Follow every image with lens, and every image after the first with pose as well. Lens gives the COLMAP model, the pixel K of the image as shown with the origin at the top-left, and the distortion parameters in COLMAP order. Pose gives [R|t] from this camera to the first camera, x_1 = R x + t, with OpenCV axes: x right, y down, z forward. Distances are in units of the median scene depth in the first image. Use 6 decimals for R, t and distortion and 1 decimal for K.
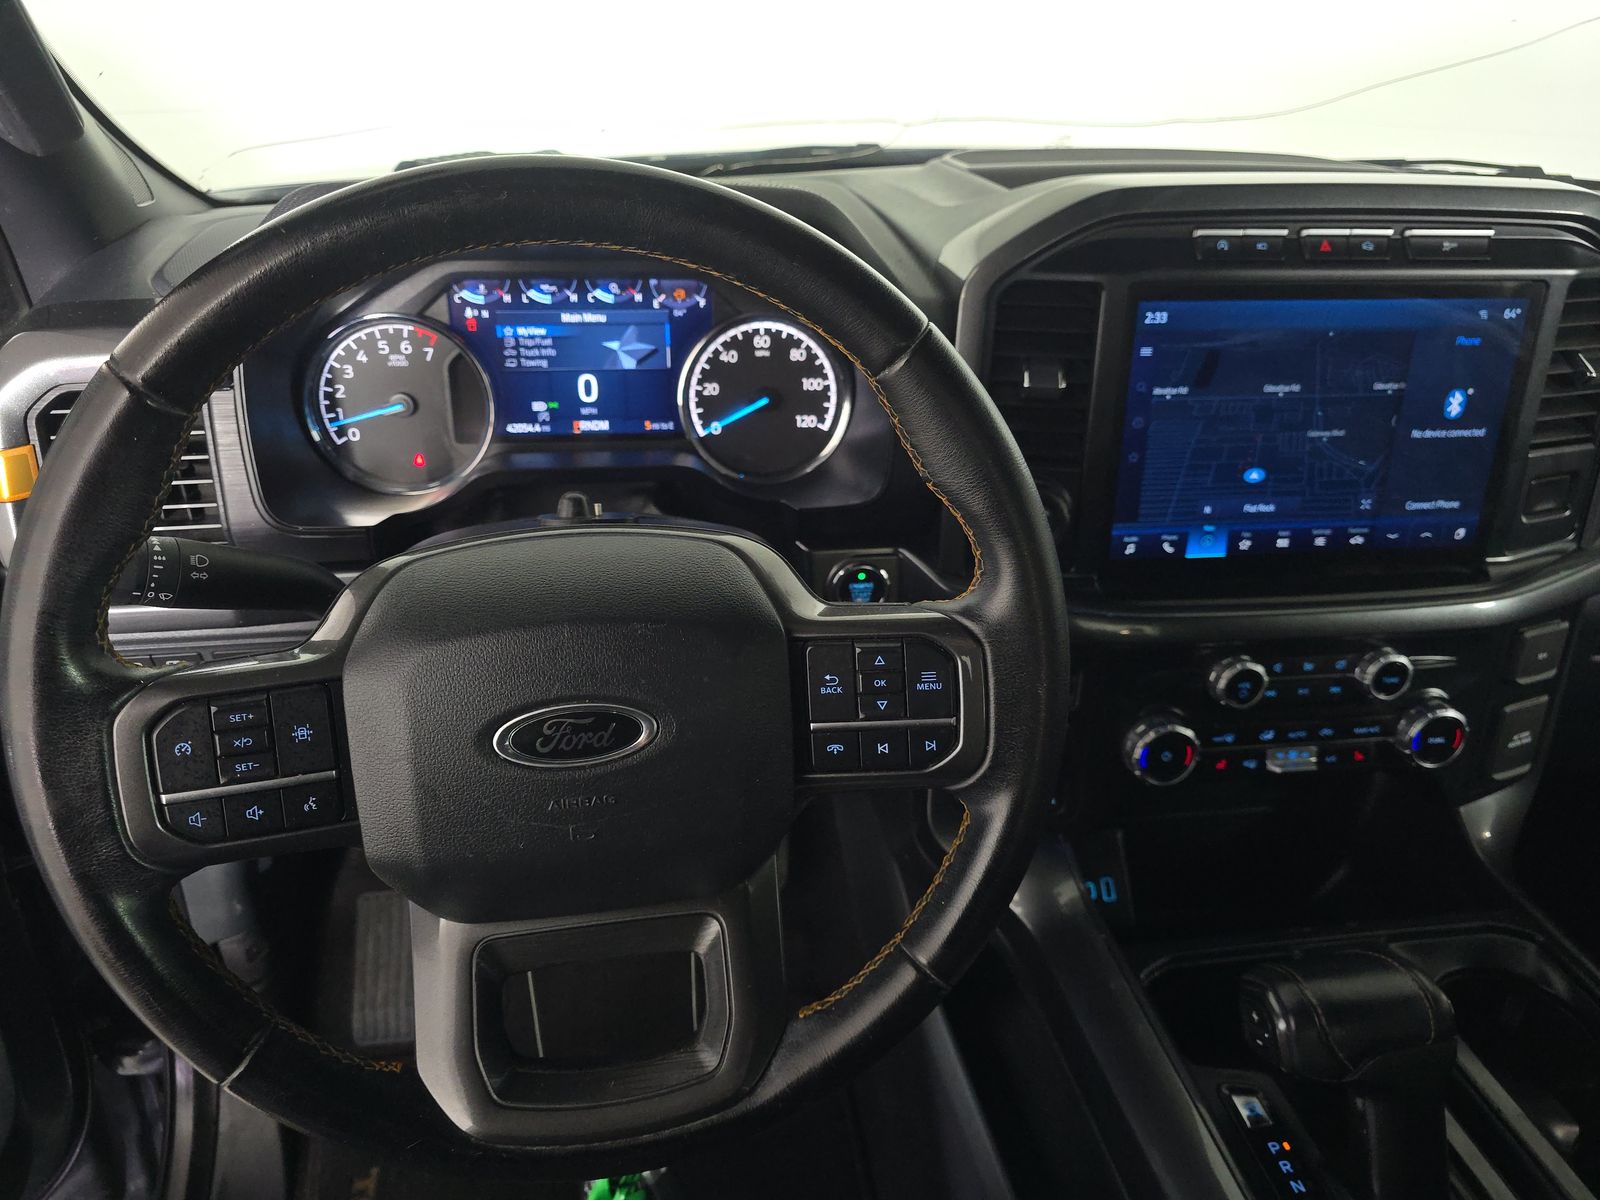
lens RADIAL K [[1084.2, 0, 786.9], [0, 1084.2, 592.2], [0, 0, 1]] dist [0.044427, -0.038012]
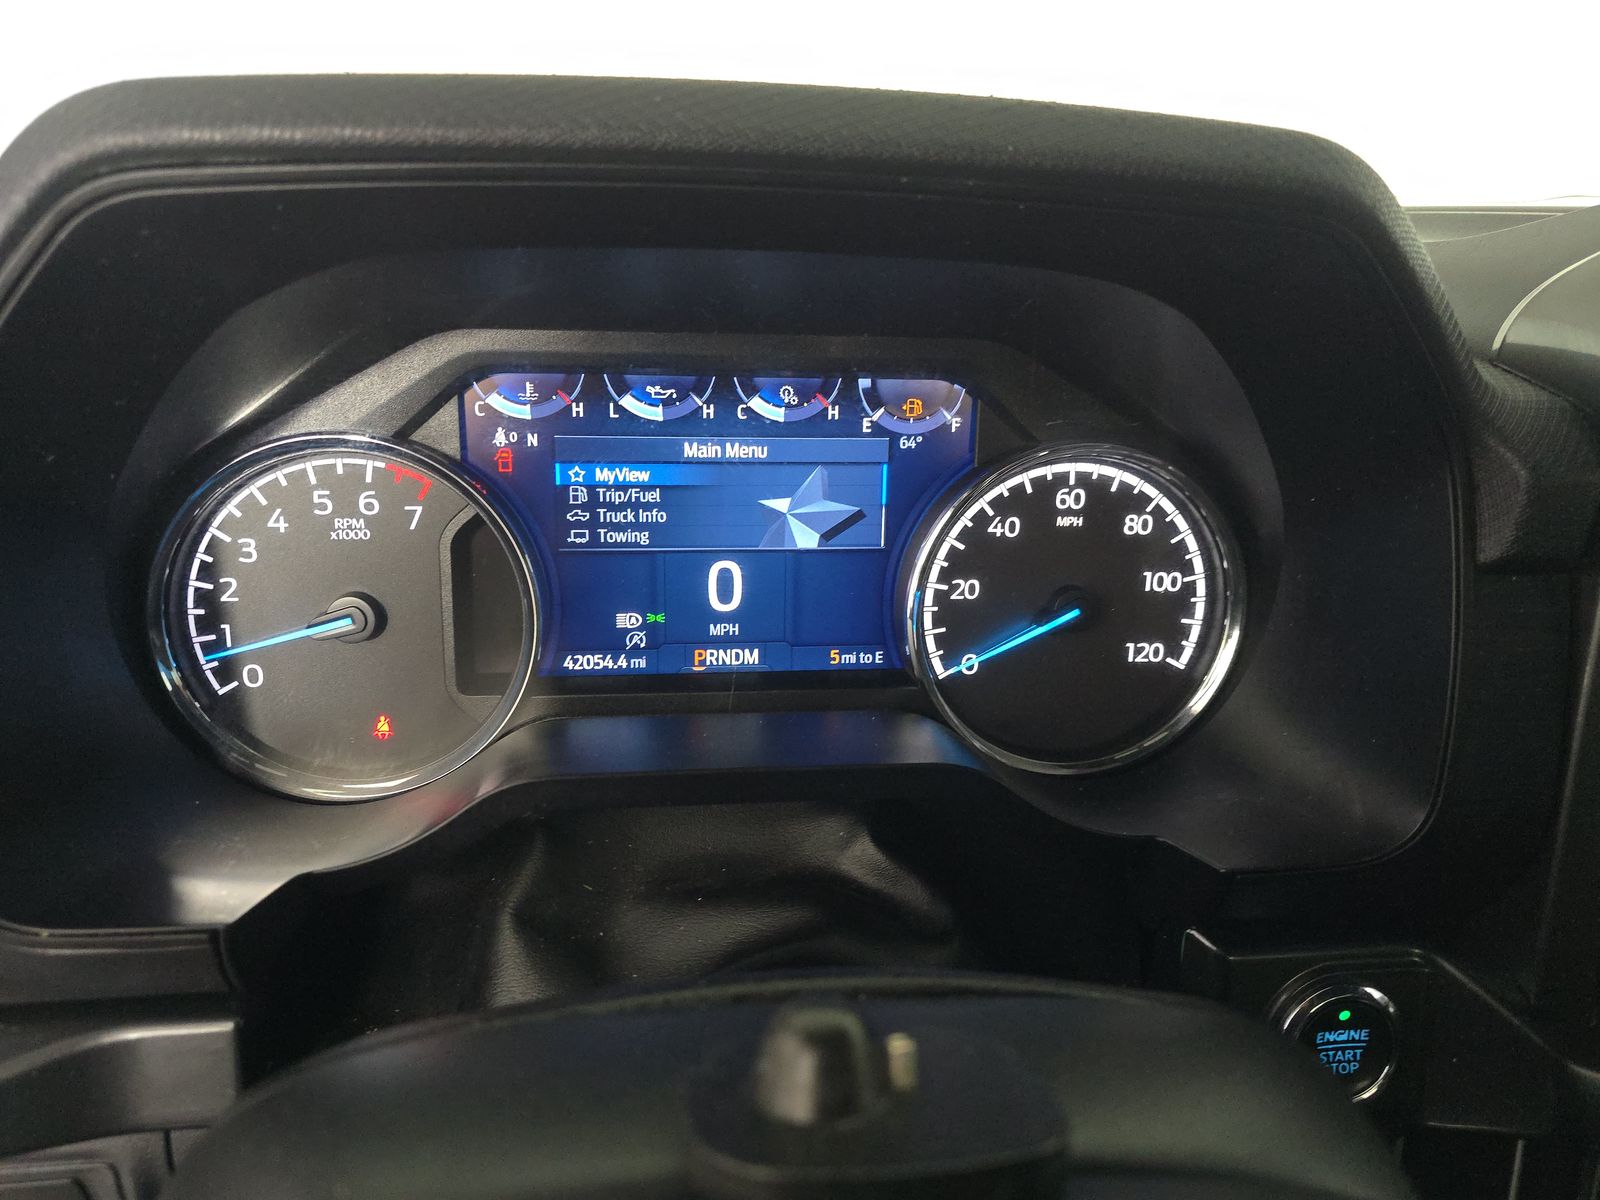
lens RADIAL K [[1084.2, 0, 798.6], [0, 1084.2, 597.3], [0, 0, 1]] dist [0.044427, -0.038012]
pose [[0.999692, 0.011598, -0.021918, -0.143749], [-0.014912, 0.987383, -0.157649, -0.107575], [0.019813, 0.157927, 0.987252, 0.523880]]
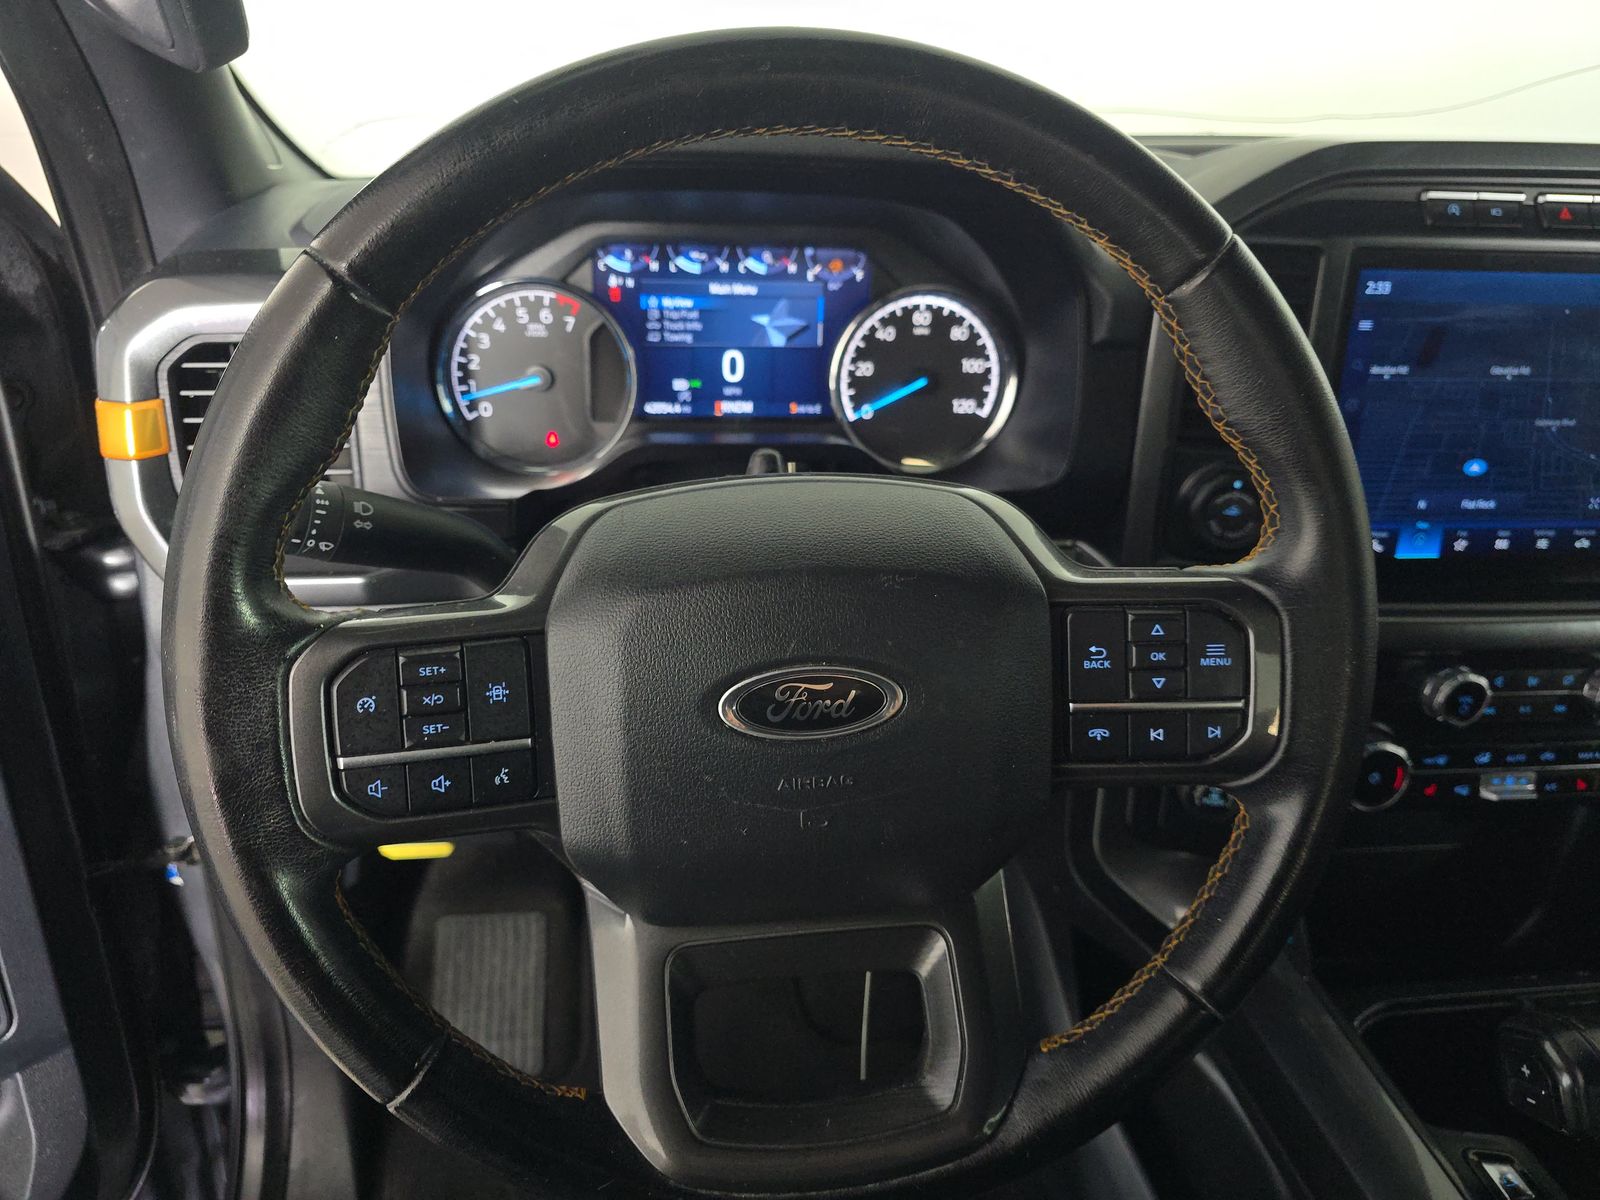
lens RADIAL K [[1084.2, 0, 792.2], [0, 1084.2, 594.2], [0, 0, 1]] dist [0.044427, -0.038012]
pose [[0.999480, 0.021436, -0.024080, -0.110626], [-0.022405, 0.998919, -0.040733, 0.046759], [0.023180, 0.041251, 0.998880, 0.082555]]
